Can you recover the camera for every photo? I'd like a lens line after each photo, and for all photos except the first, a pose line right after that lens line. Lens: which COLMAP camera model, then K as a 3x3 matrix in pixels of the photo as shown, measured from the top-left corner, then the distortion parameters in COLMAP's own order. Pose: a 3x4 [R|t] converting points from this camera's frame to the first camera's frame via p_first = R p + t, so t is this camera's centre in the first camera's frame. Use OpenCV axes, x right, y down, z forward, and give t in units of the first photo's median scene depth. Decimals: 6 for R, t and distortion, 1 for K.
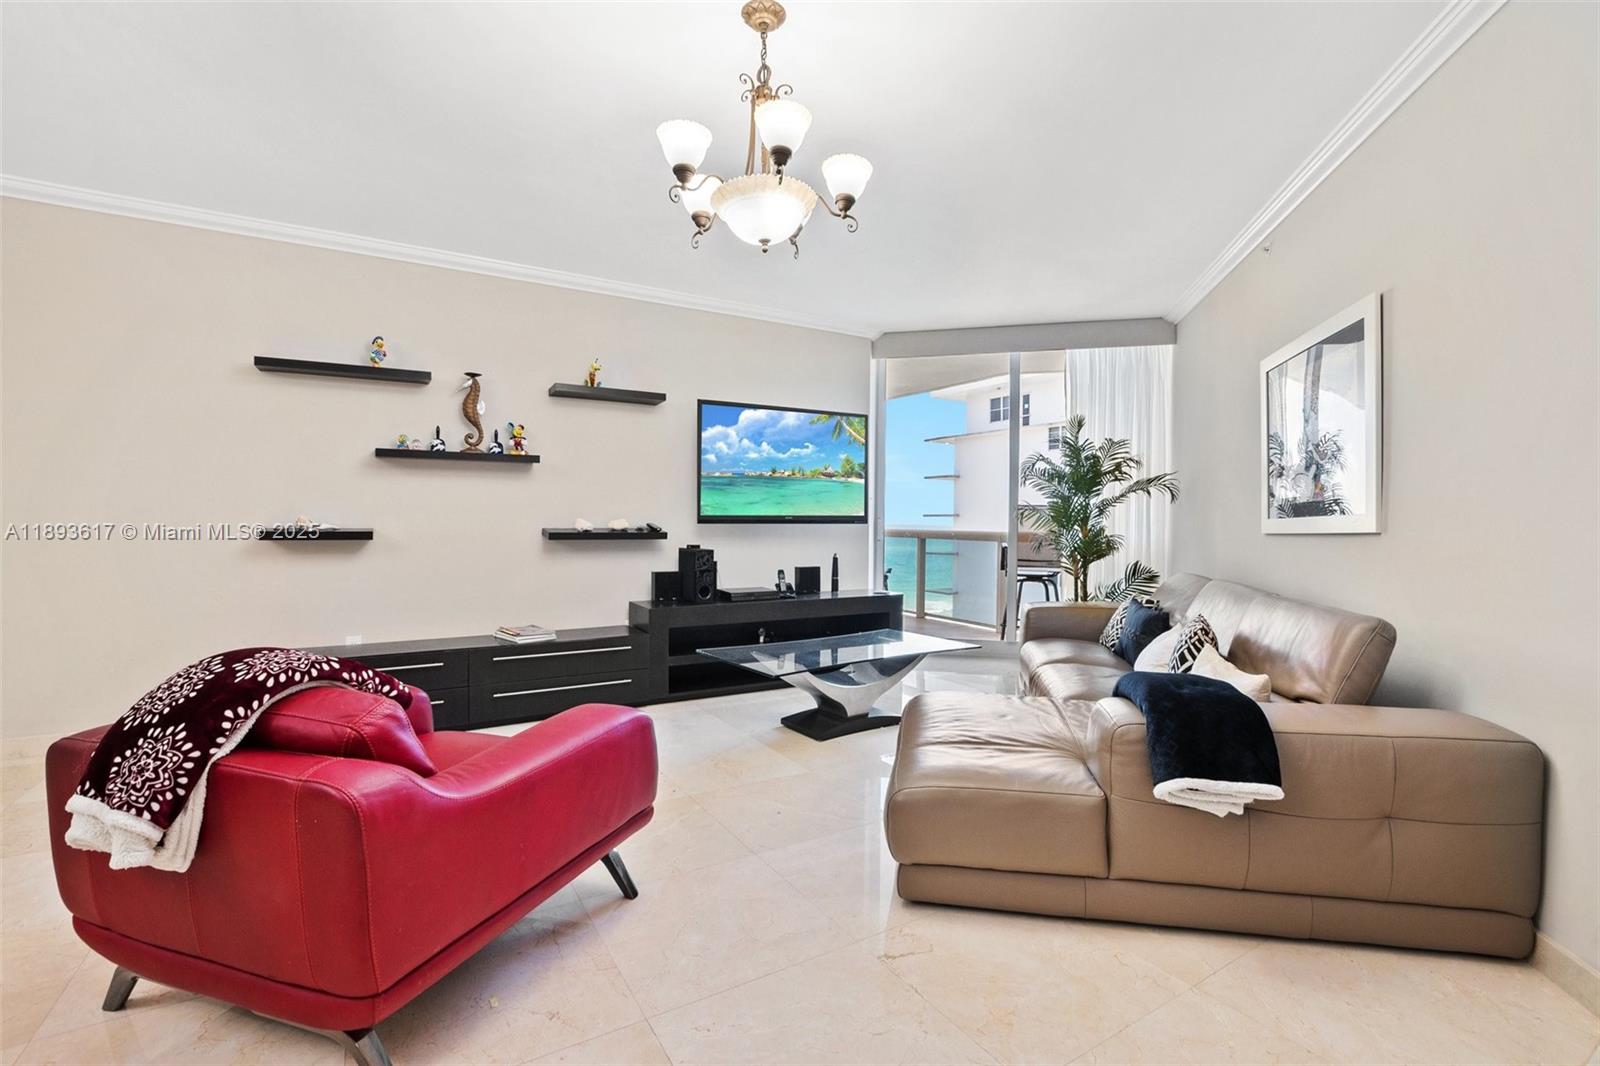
lens RADIAL K [[730.1, 0, 802.1], [0, 730.1, 574.1], [0, 0, 1]] dist [-0.031954, 0.000003]
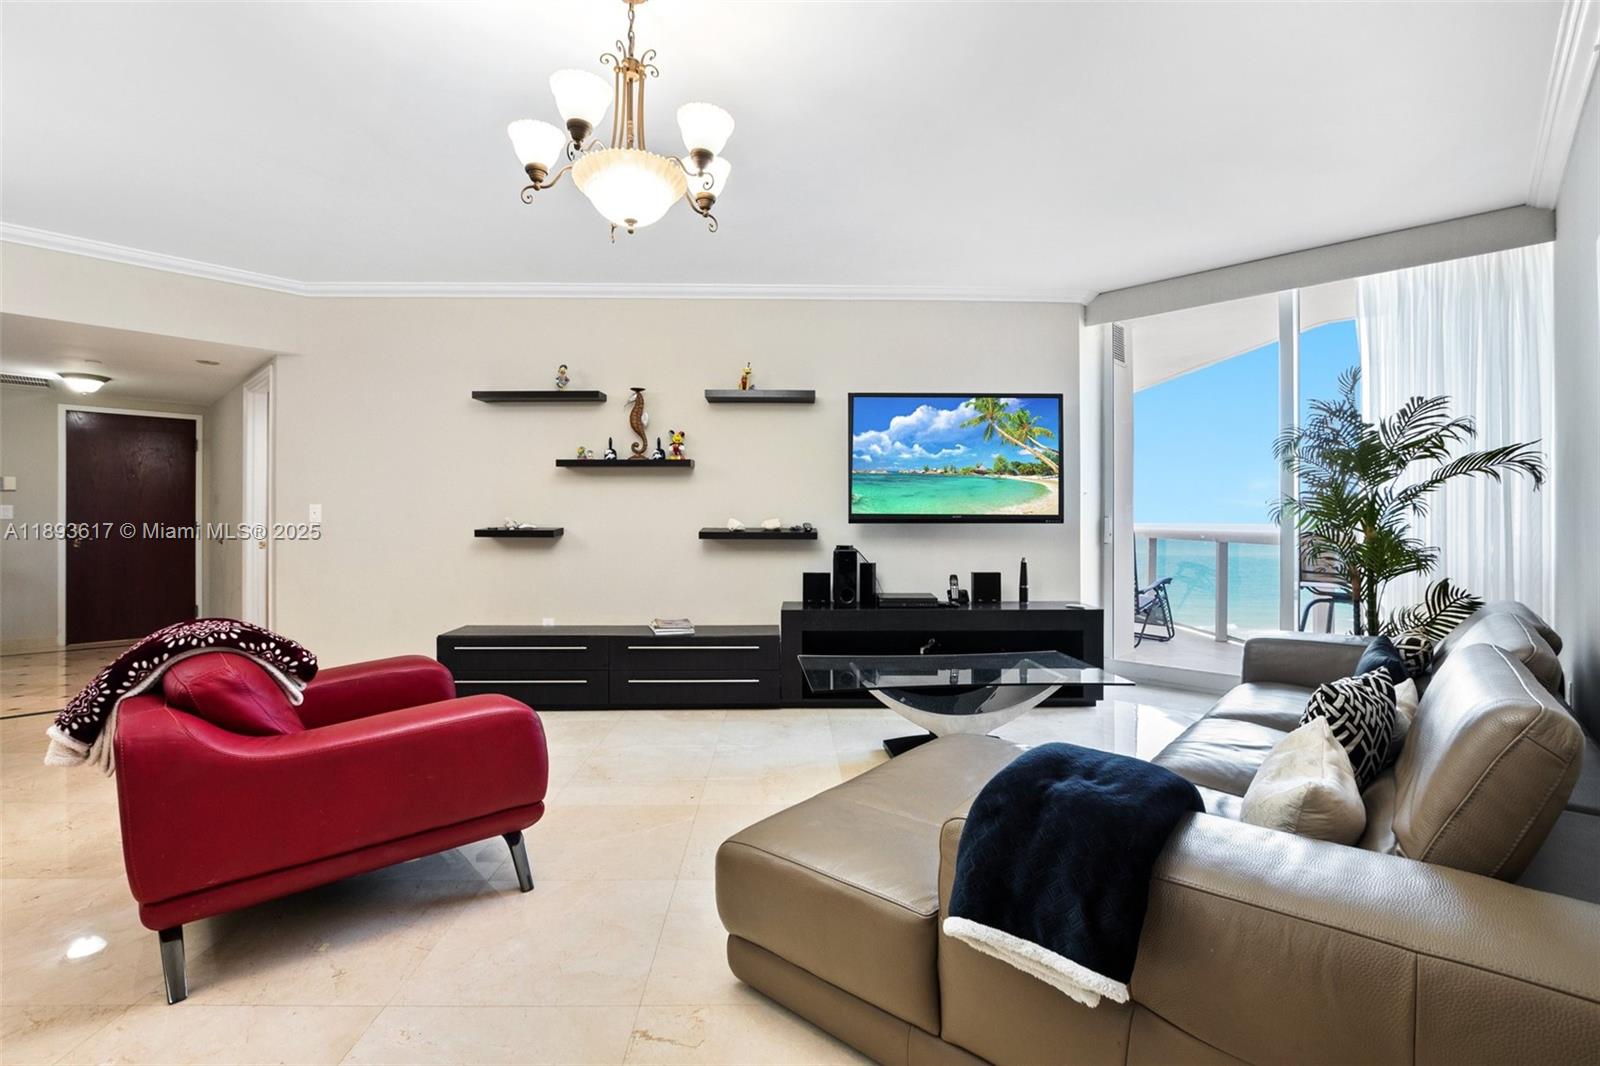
lens RADIAL K [[732.4, 0, 807.8], [0, 732.4, 553.3], [0, 0, 1]] dist [-0.031165, 0.000174]
pose [[0.861501, 0.017857, -0.507442, 0.334955], [-0.032981, 0.999239, -0.020829, -0.009449], [0.506683, 0.034680, 0.861434, 0.170538]]
